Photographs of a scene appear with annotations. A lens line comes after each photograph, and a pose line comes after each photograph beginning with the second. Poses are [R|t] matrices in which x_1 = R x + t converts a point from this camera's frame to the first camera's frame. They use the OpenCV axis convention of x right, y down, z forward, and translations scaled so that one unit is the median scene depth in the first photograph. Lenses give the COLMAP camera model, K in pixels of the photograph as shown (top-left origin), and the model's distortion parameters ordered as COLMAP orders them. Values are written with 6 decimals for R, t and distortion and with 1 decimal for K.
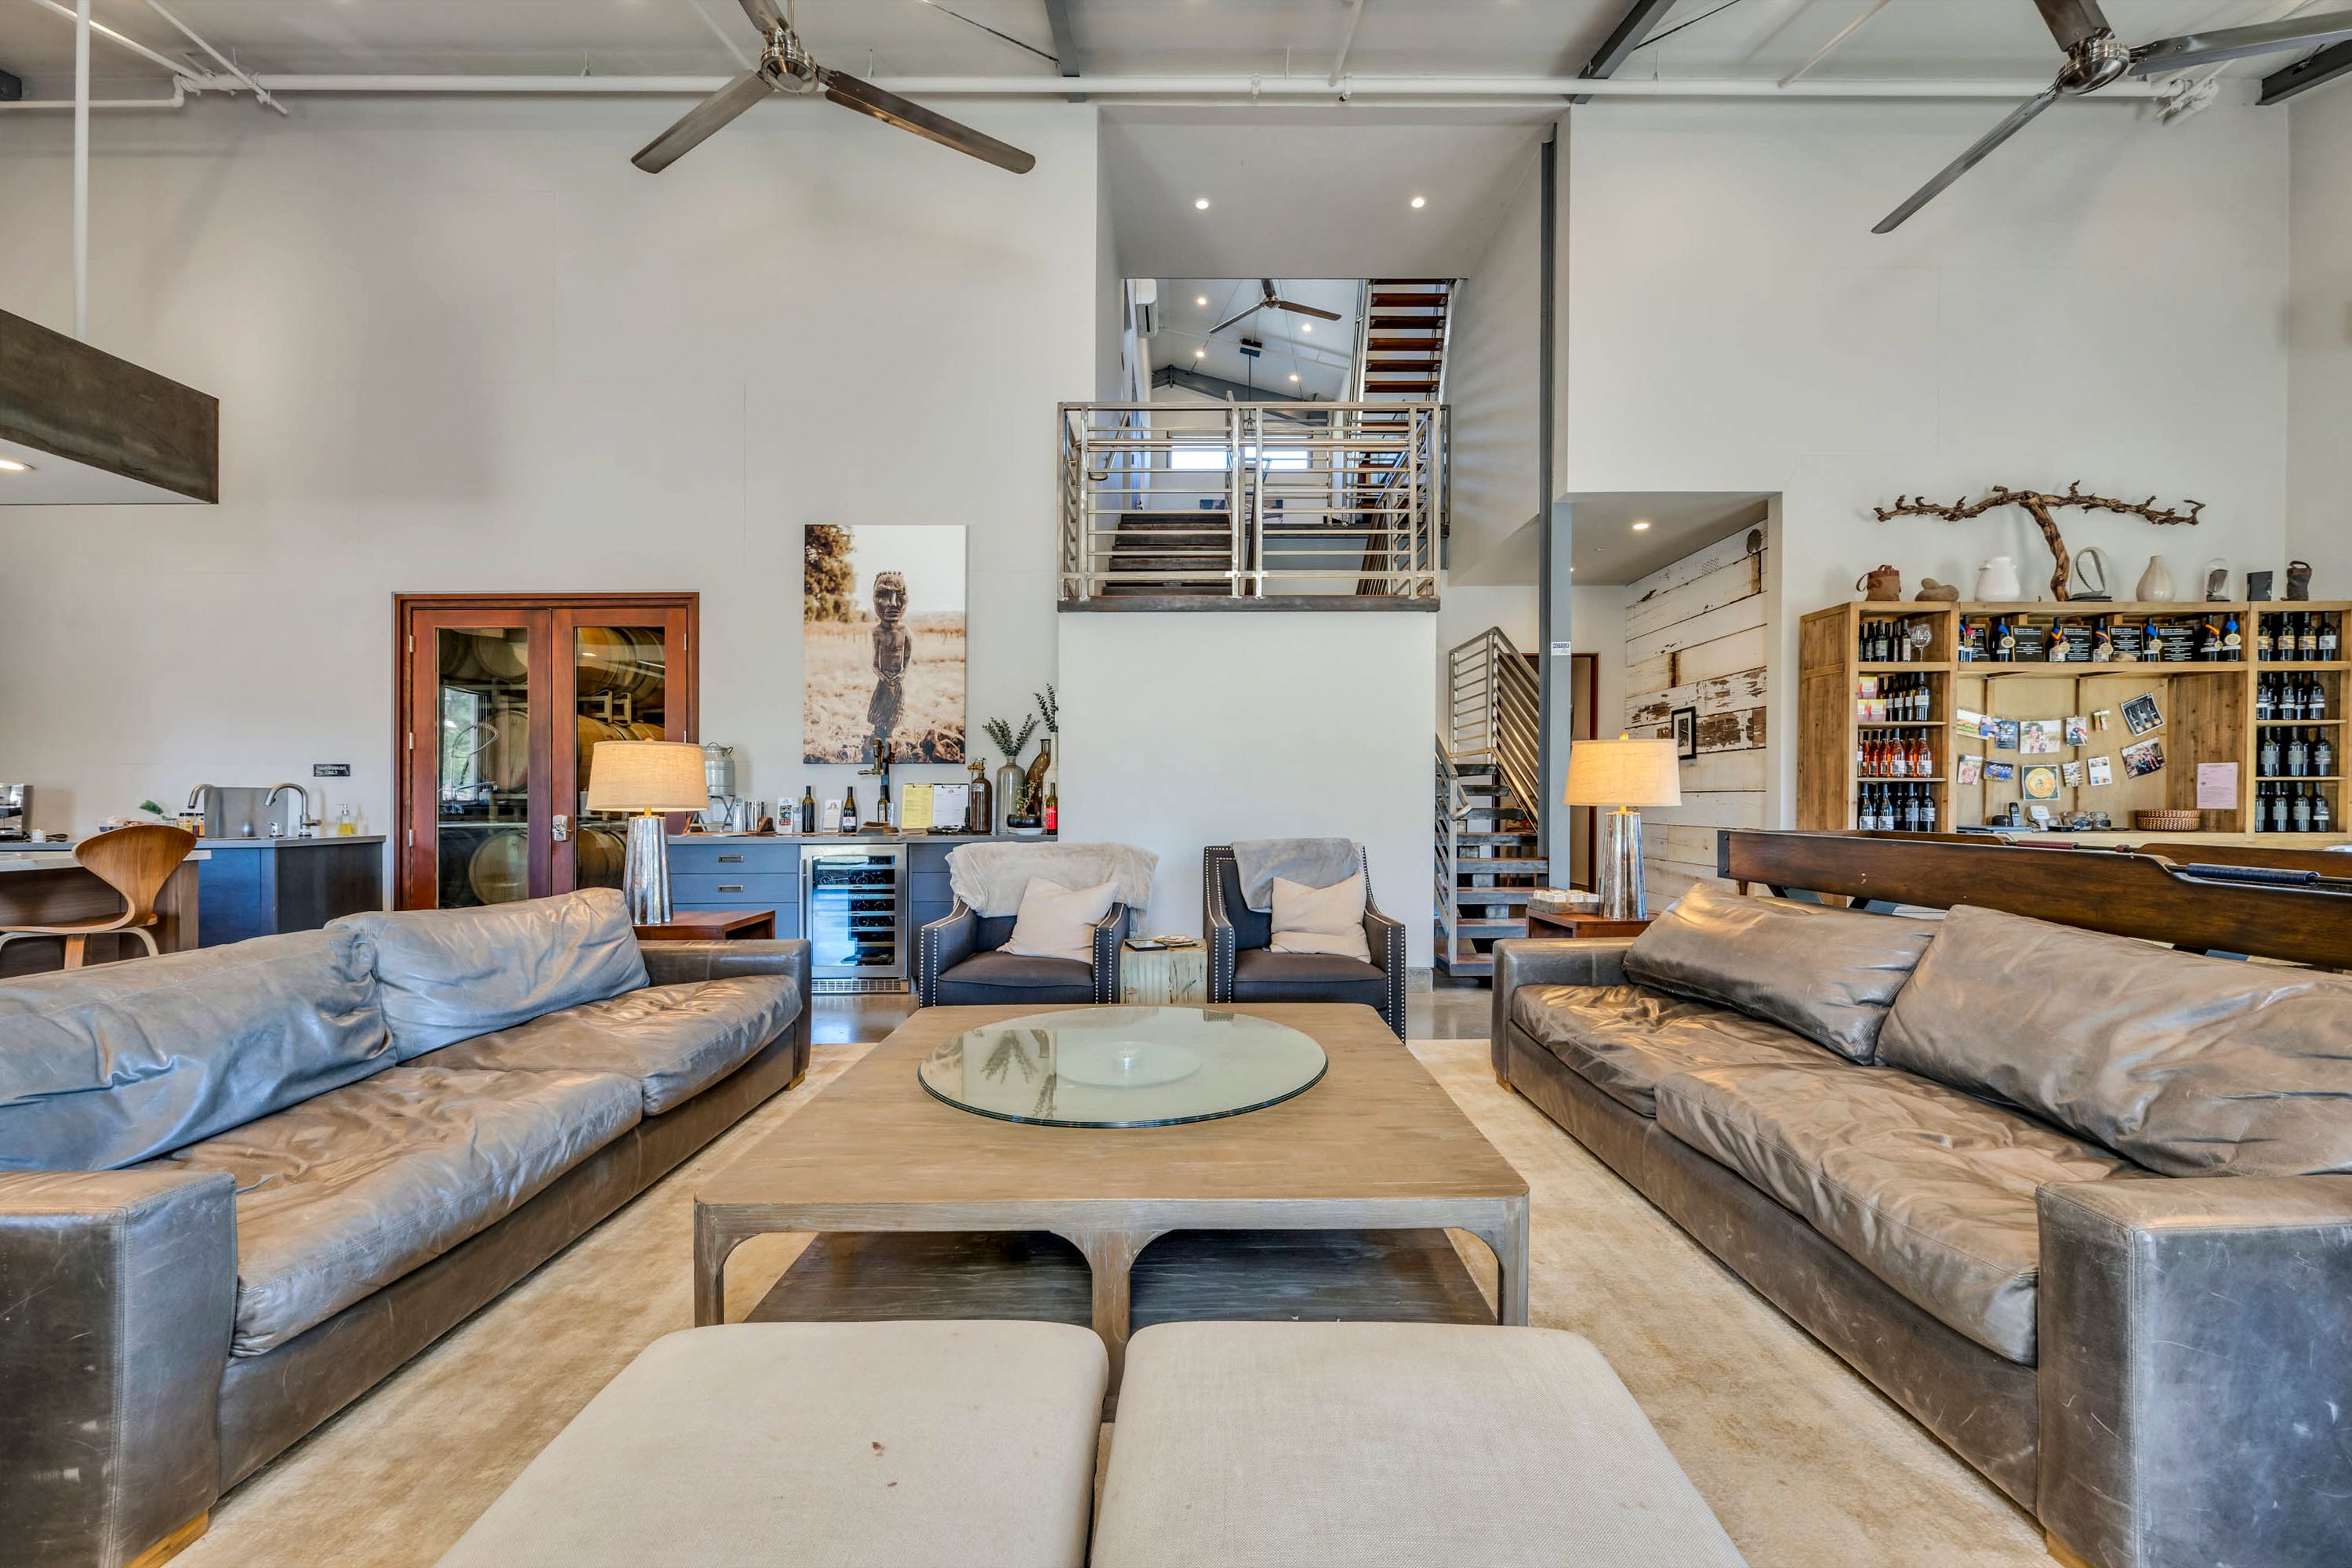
lens RADIAL K [[908.5, 0, 1177.8], [0, 908.5, 793.3], [0, 0, 1]] dist [-0.003561, 0.000797]
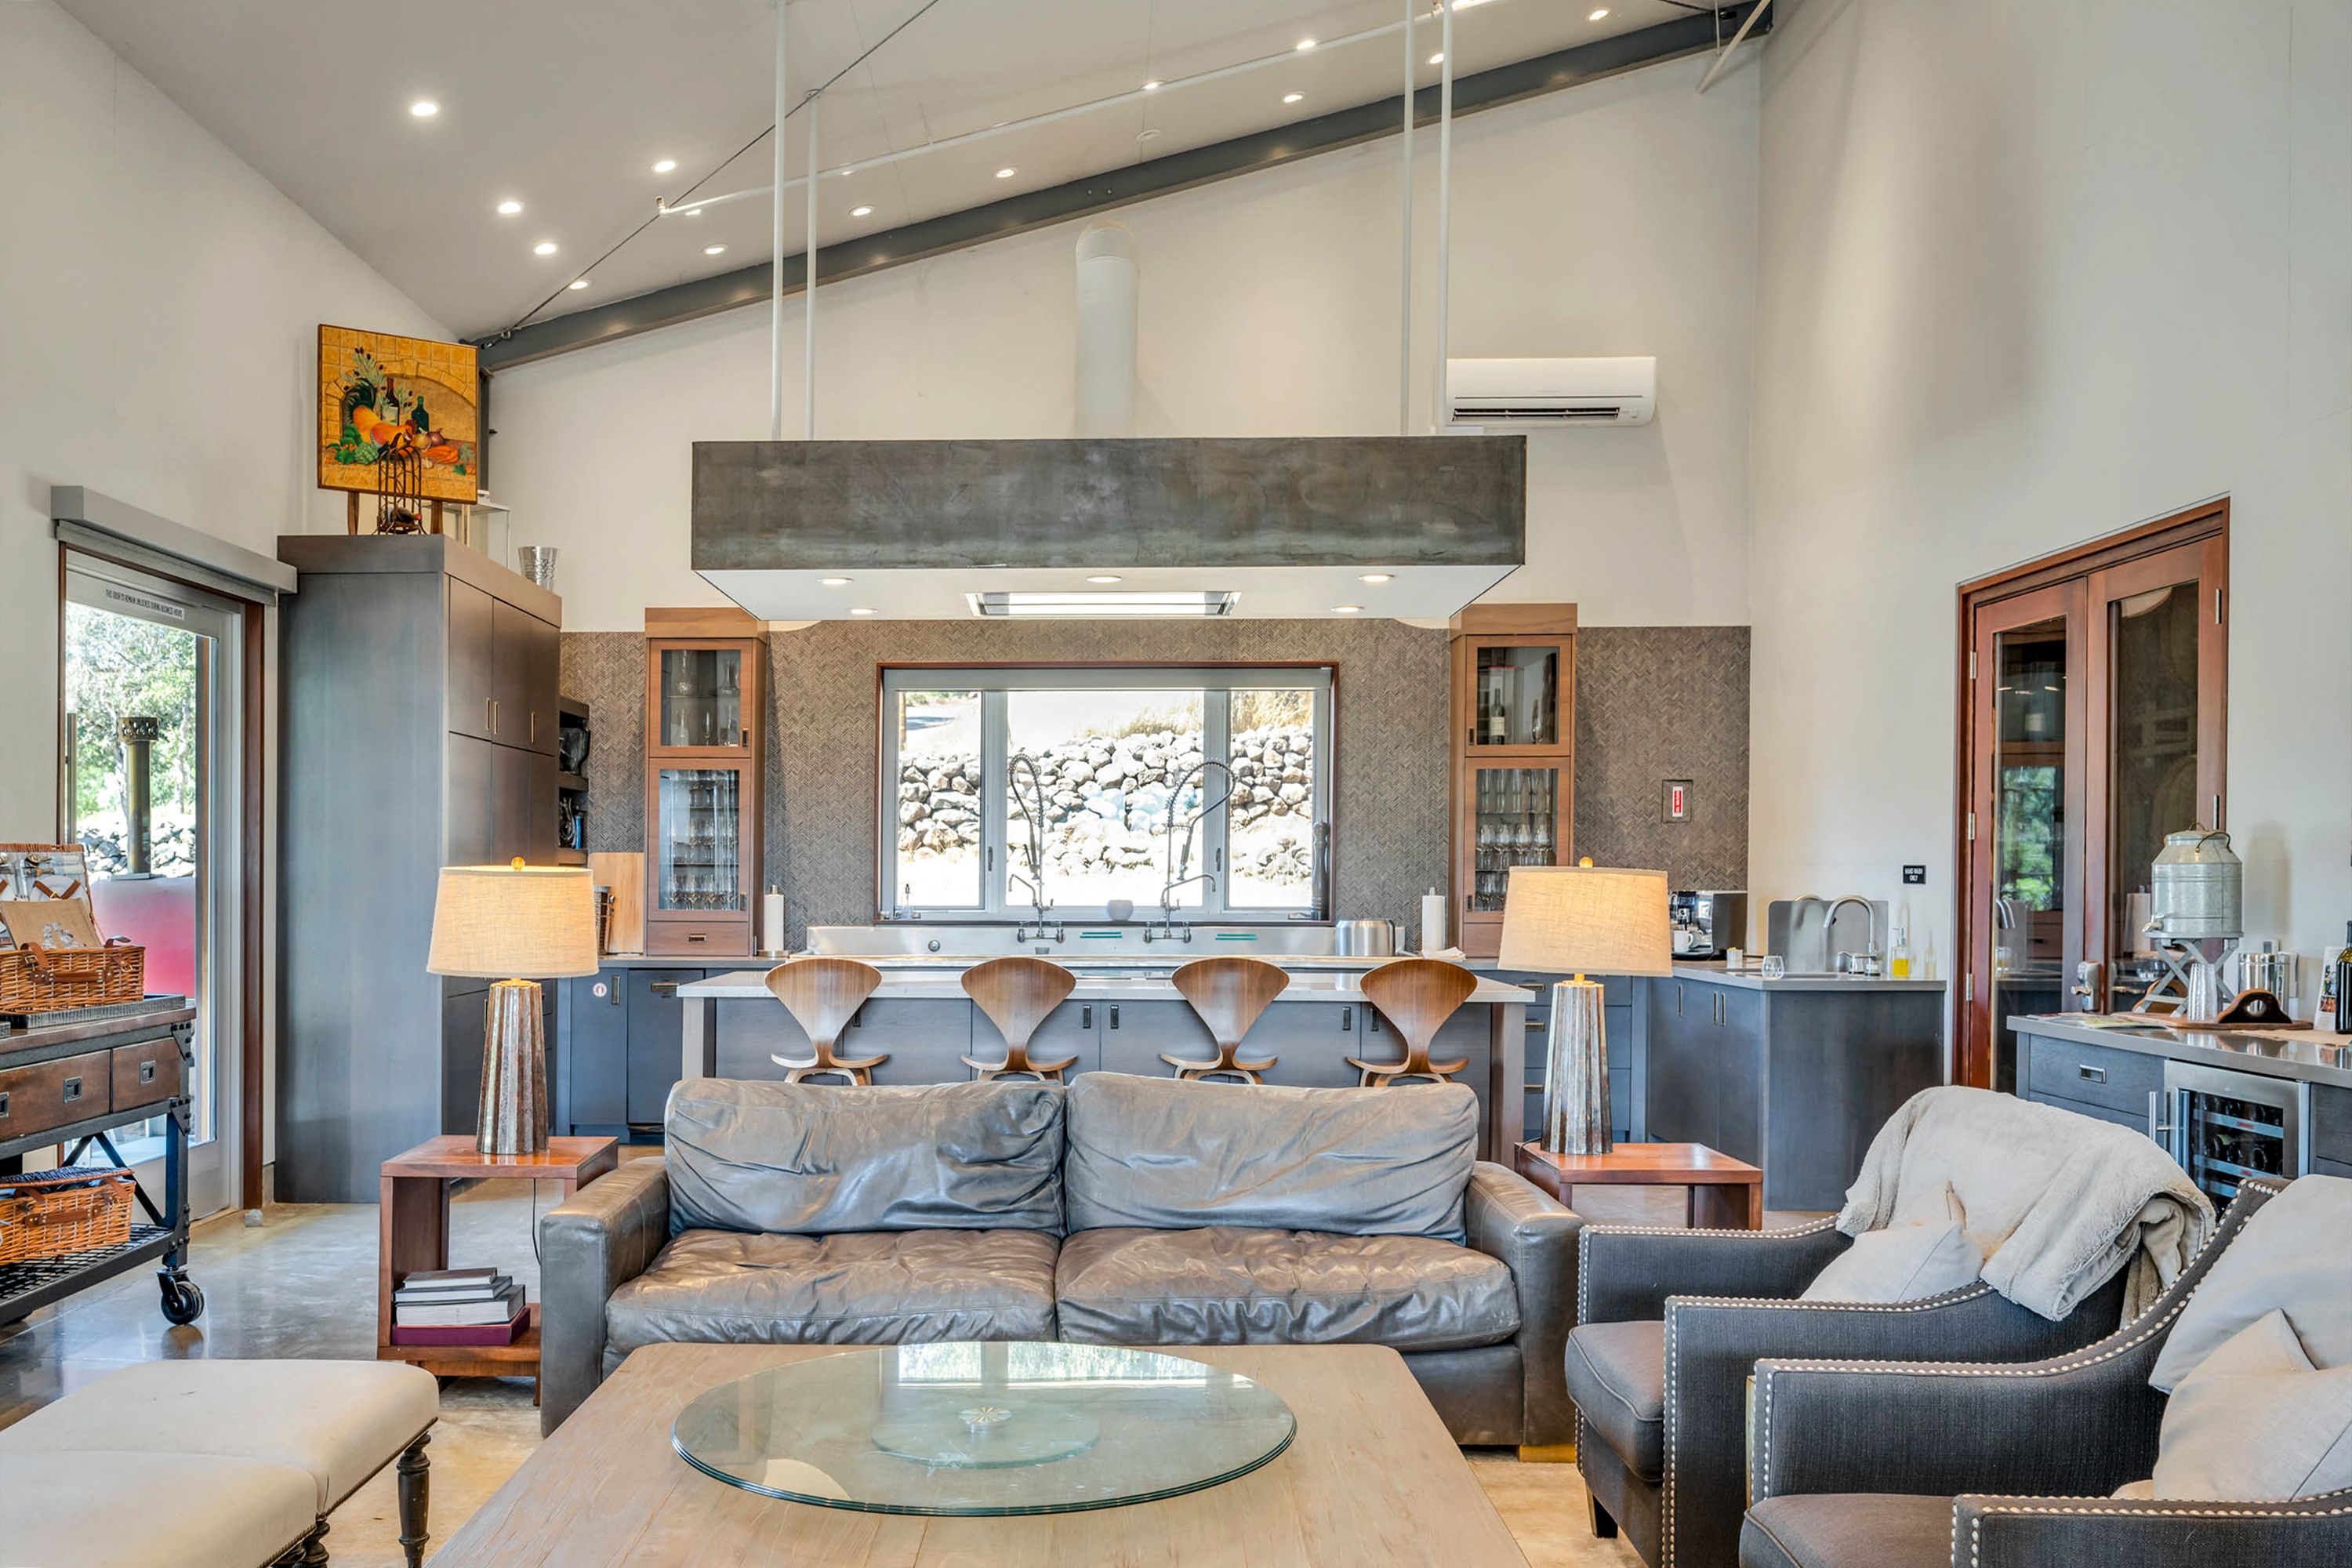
lens RADIAL K [[2092.3, 0, 1068.1], [0, 2092.3, 785.9], [0, 0, 1]] dist [-0.001589, 0.004742]
pose [[-0.018580, -0.035794, -0.999186, 0.578466], [0.006194, 0.999336, -0.035915, -0.040087], [0.999808, -0.006857, -0.018346, 0.442300]]
